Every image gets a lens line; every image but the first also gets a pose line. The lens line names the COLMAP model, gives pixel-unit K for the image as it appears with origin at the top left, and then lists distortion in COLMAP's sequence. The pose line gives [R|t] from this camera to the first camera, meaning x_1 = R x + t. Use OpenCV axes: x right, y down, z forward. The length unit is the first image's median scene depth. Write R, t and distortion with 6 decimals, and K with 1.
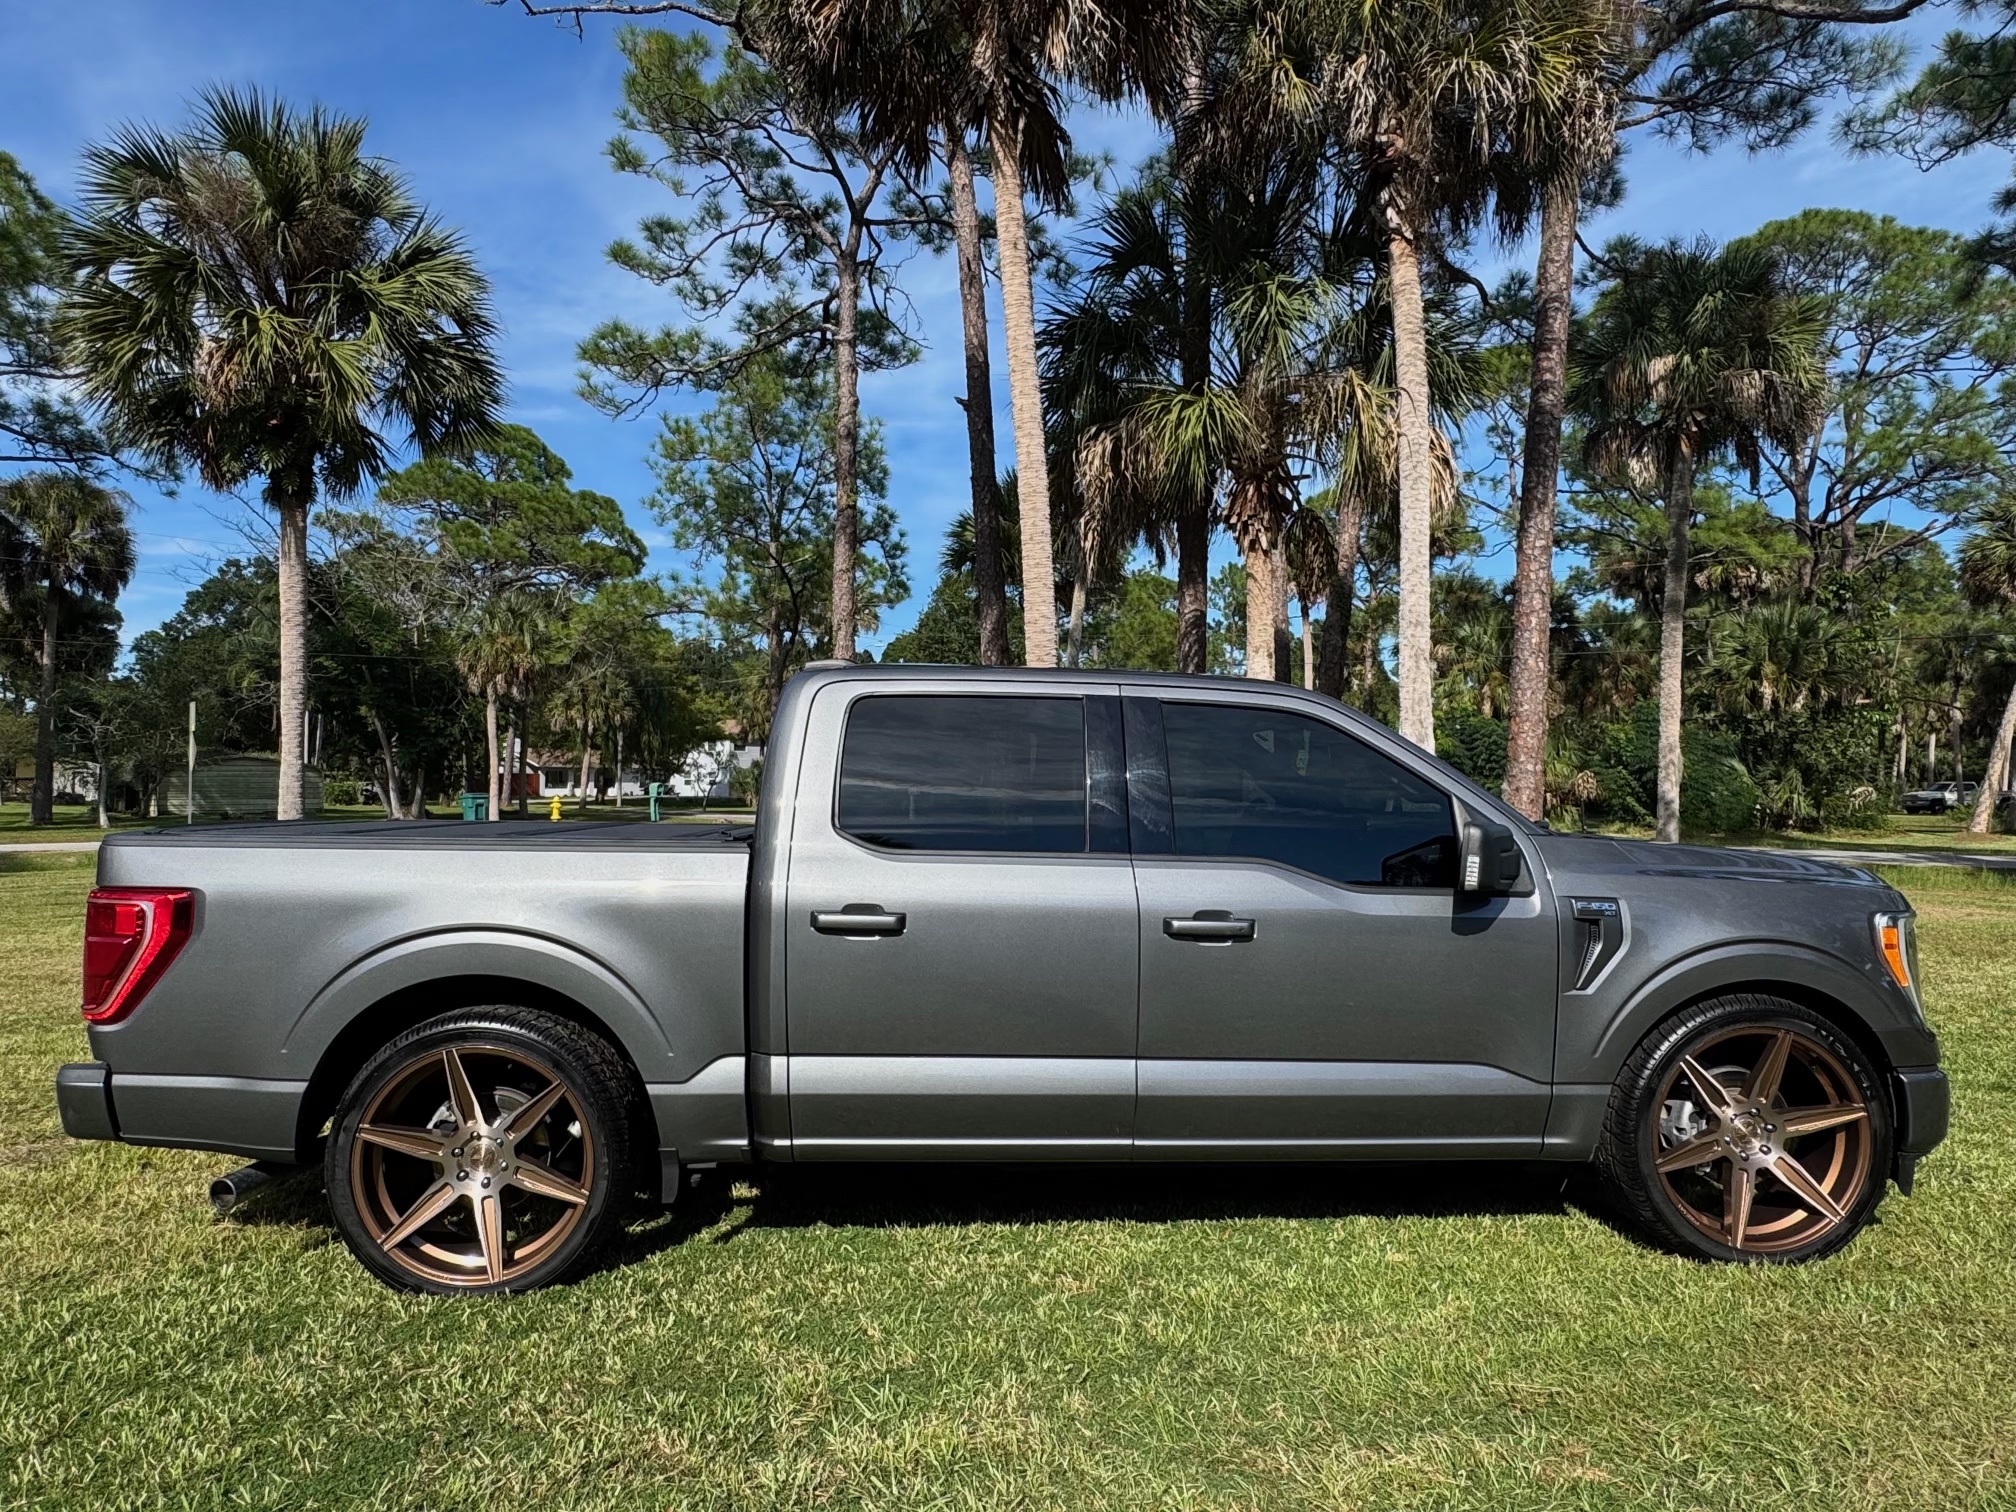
lens RADIAL K [[1219.0, 0, 1008.0], [0, 1219.0, 756.0], [0, 0, 1]] dist [0.001031, -0.002402]
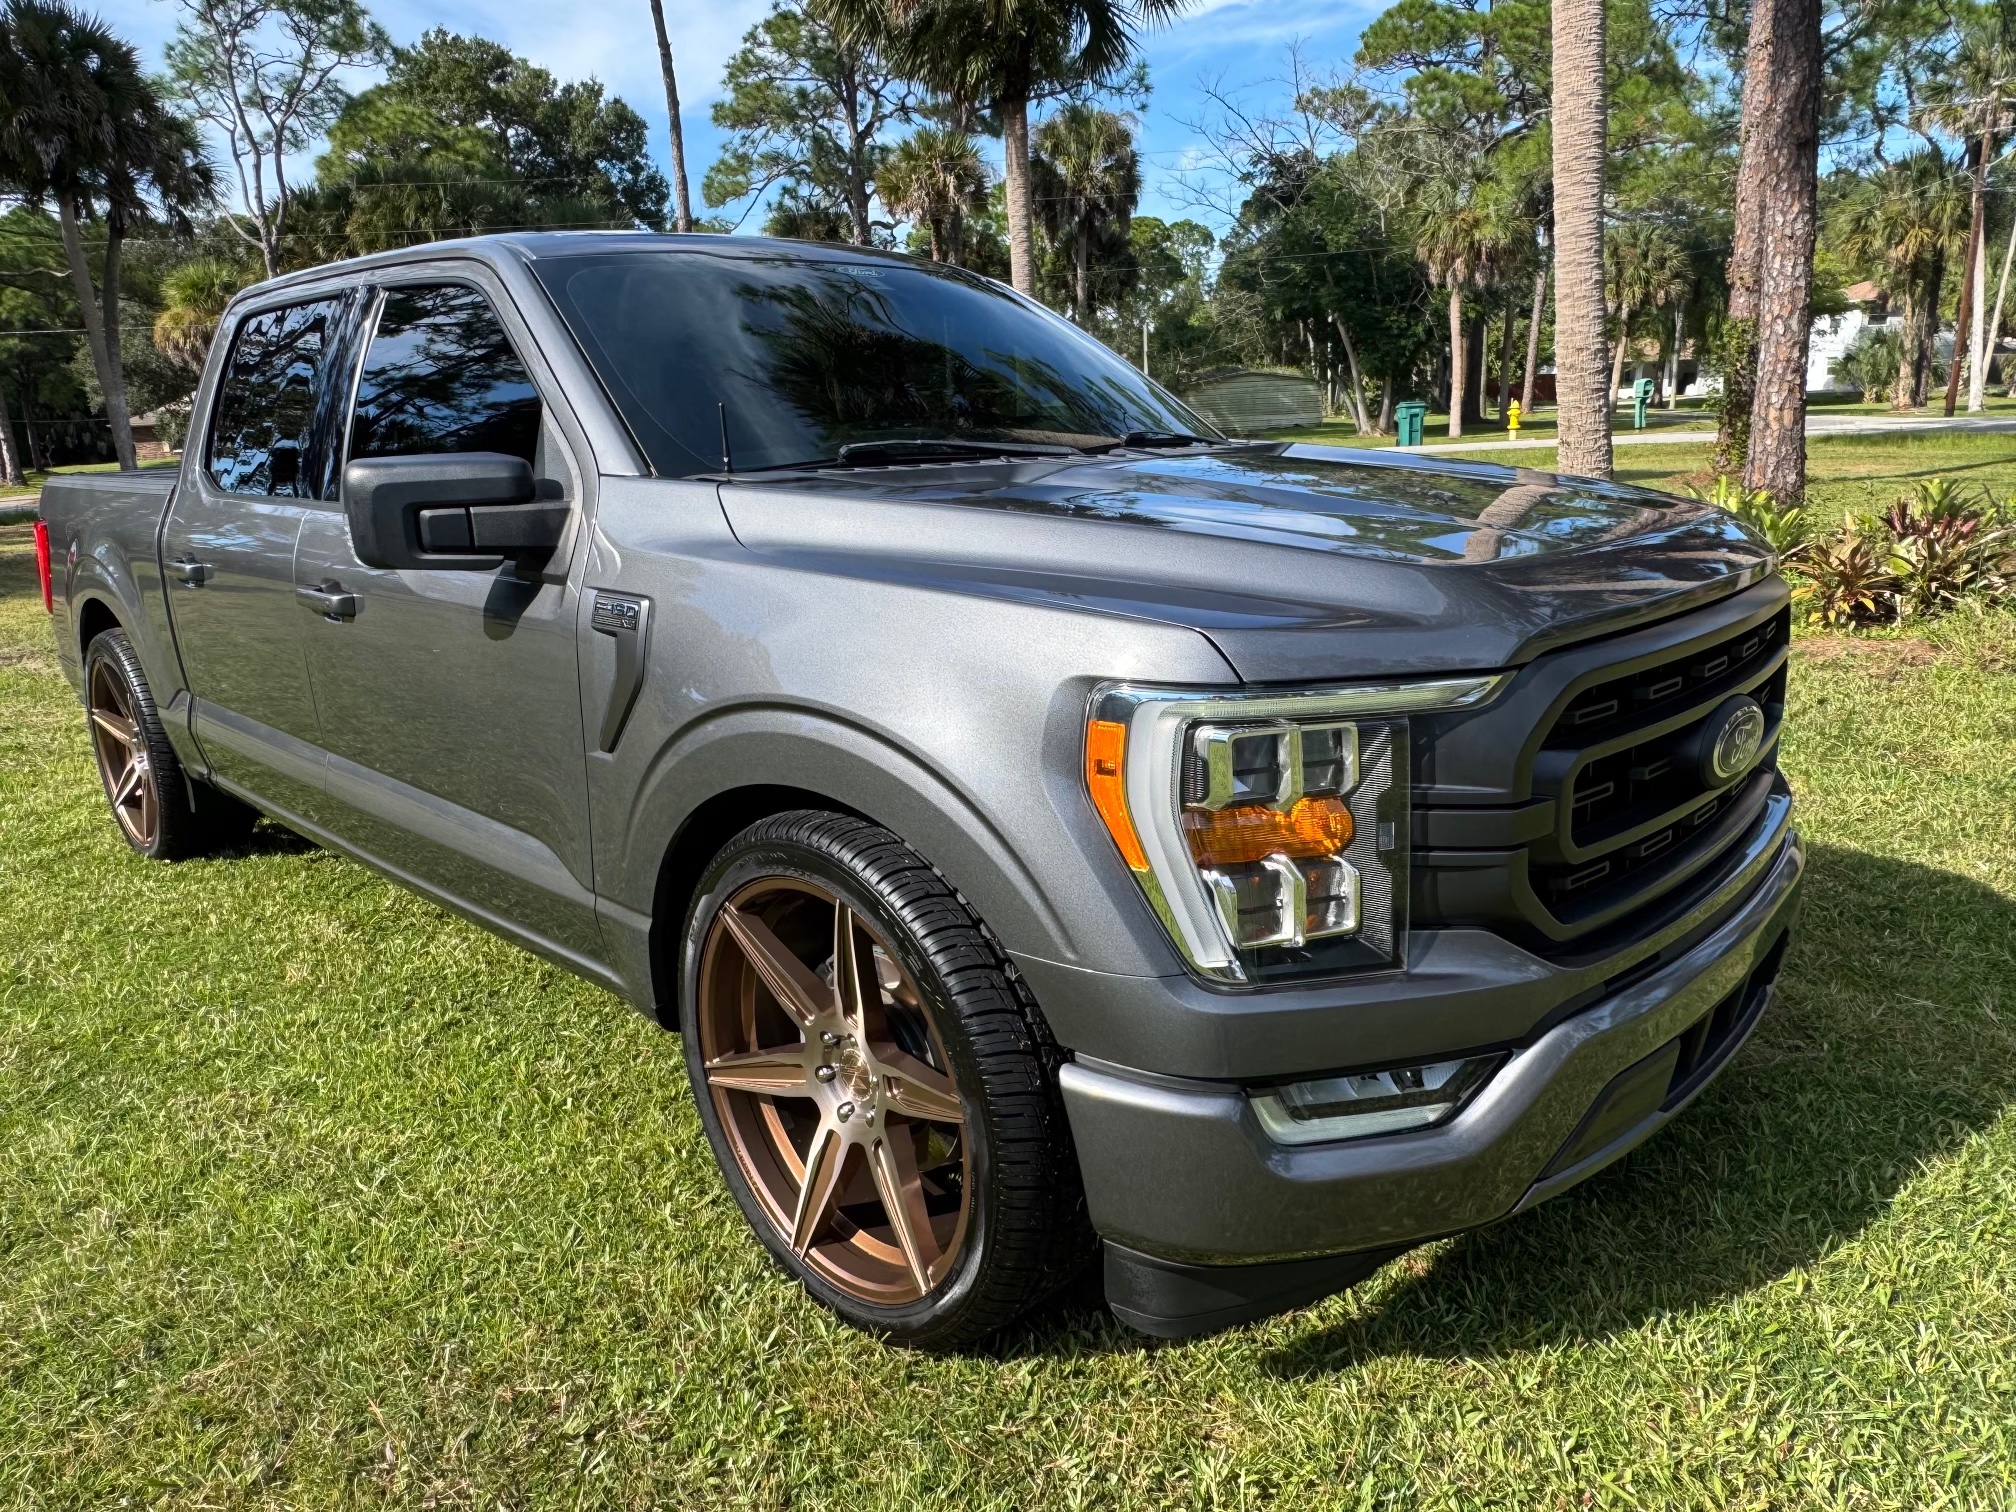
lens RADIAL K [[1356.4, 0, 1008.0], [0, 1356.4, 756.0], [0, 0, 1]] dist [-0.003655, 0.001208]
pose [[0.672043, 0.150270, -0.725105, 0.168726], [0.063191, 0.963985, 0.258342, 0.006637], [0.737811, -0.219437, 0.638343, 0.116600]]
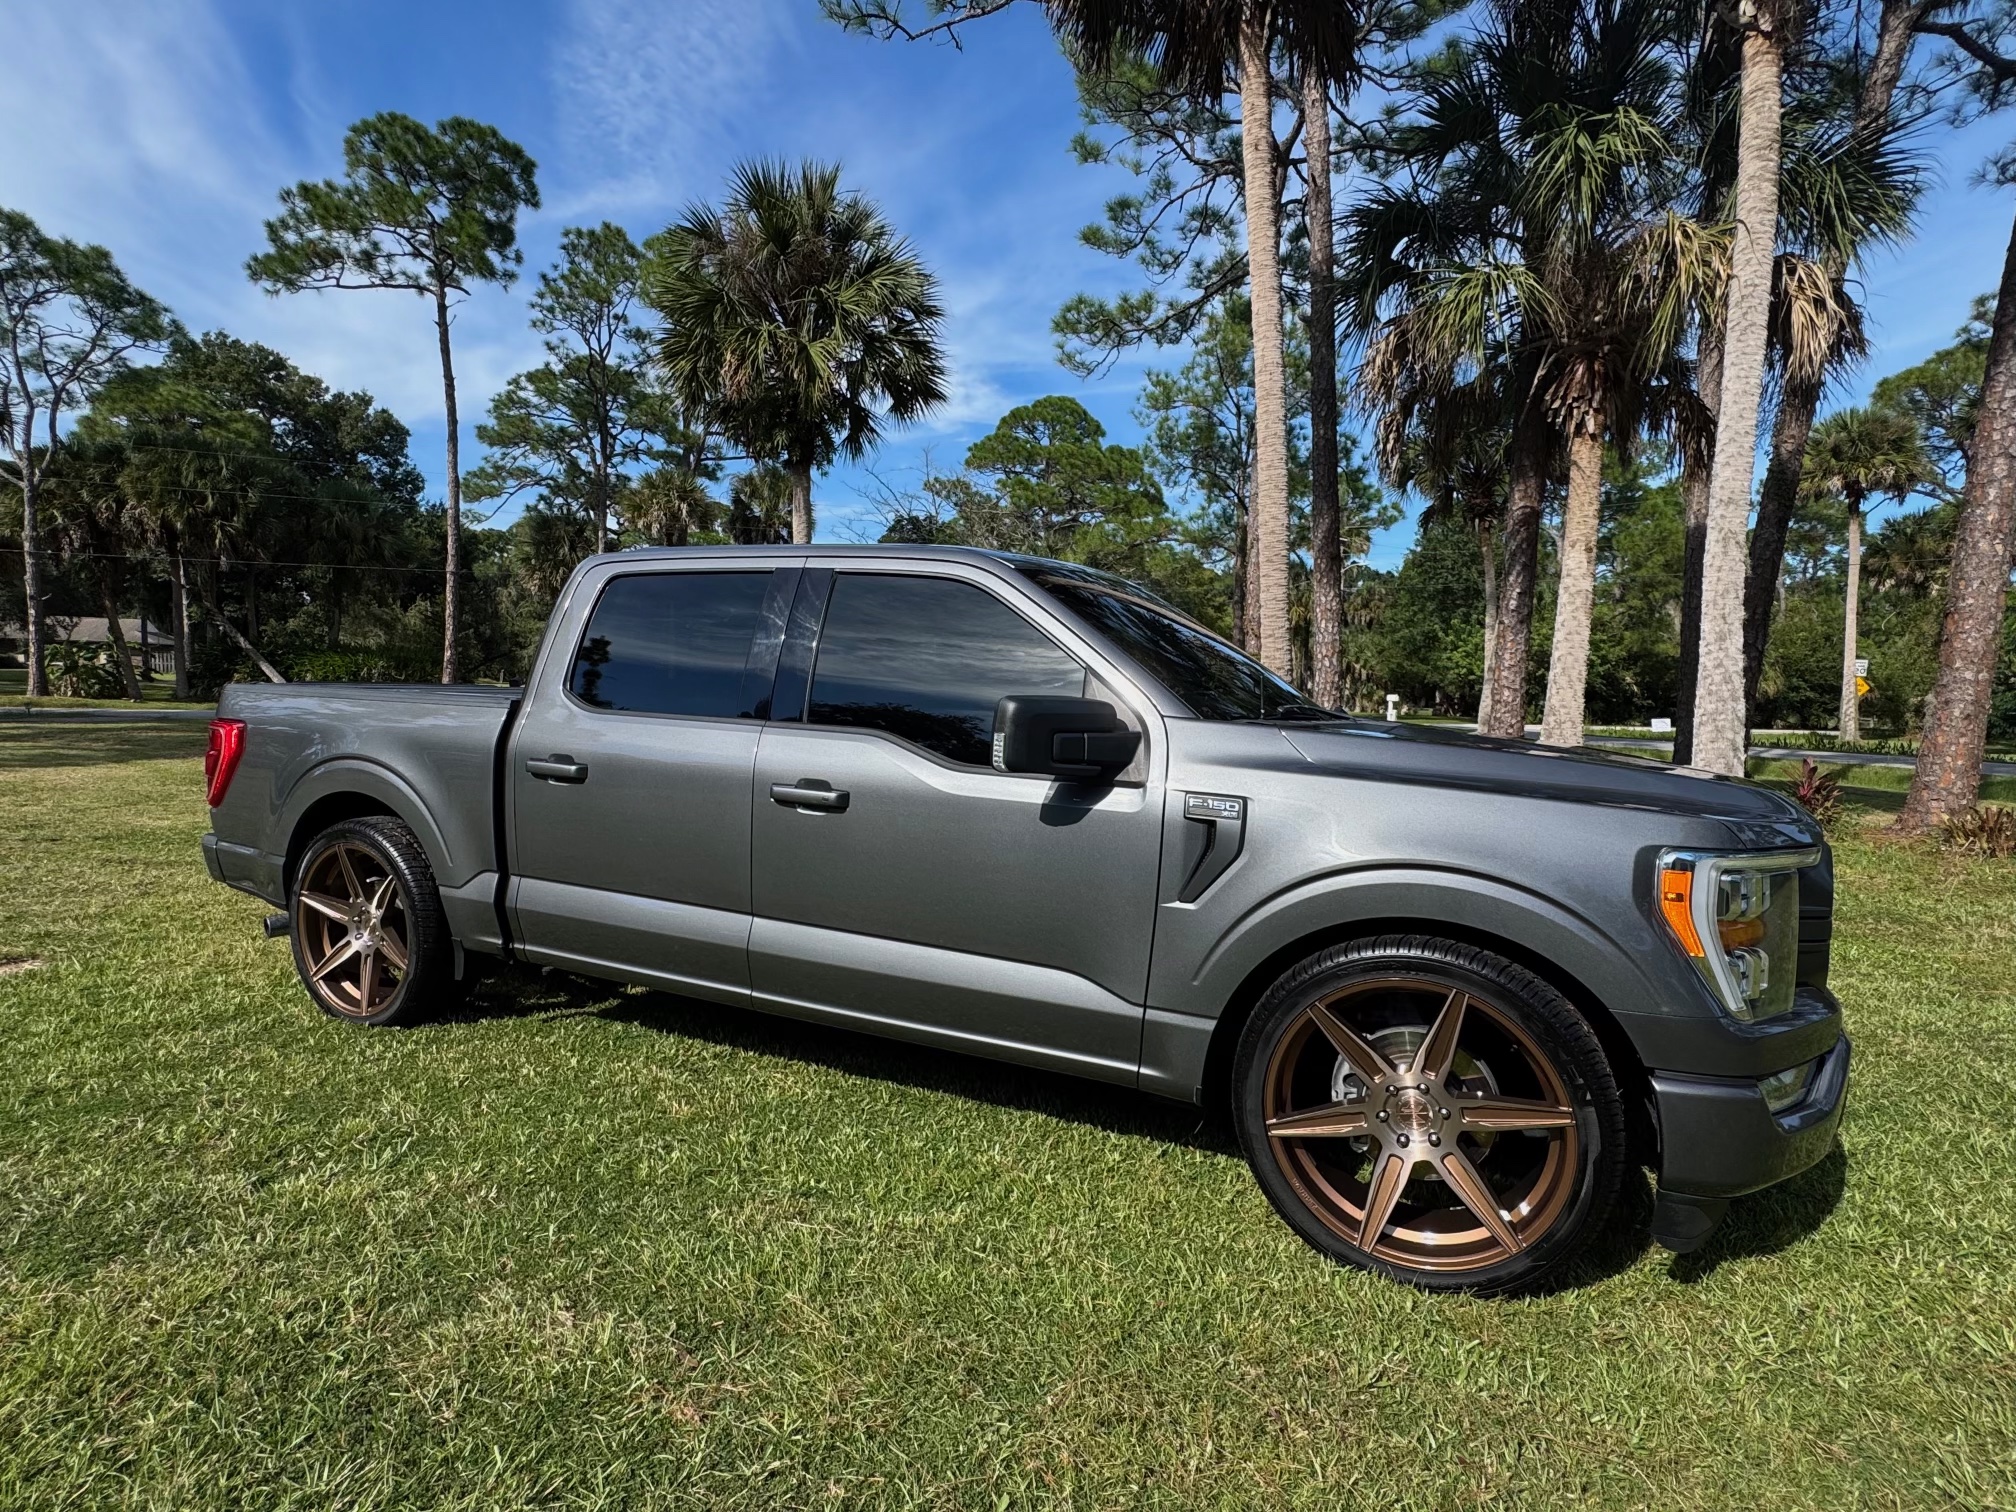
lens RADIAL K [[1021.0, 0, 1008.0], [0, 1021.0, 756.0], [0, 0, 1]] dist [-0.003367, -0.000259]
pose [[0.880597, 0.050792, -0.471137, 0.109380], [-0.009707, 0.995964, 0.089230, 0.004970], [0.473767, -0.074003, 0.877535, 0.053923]]
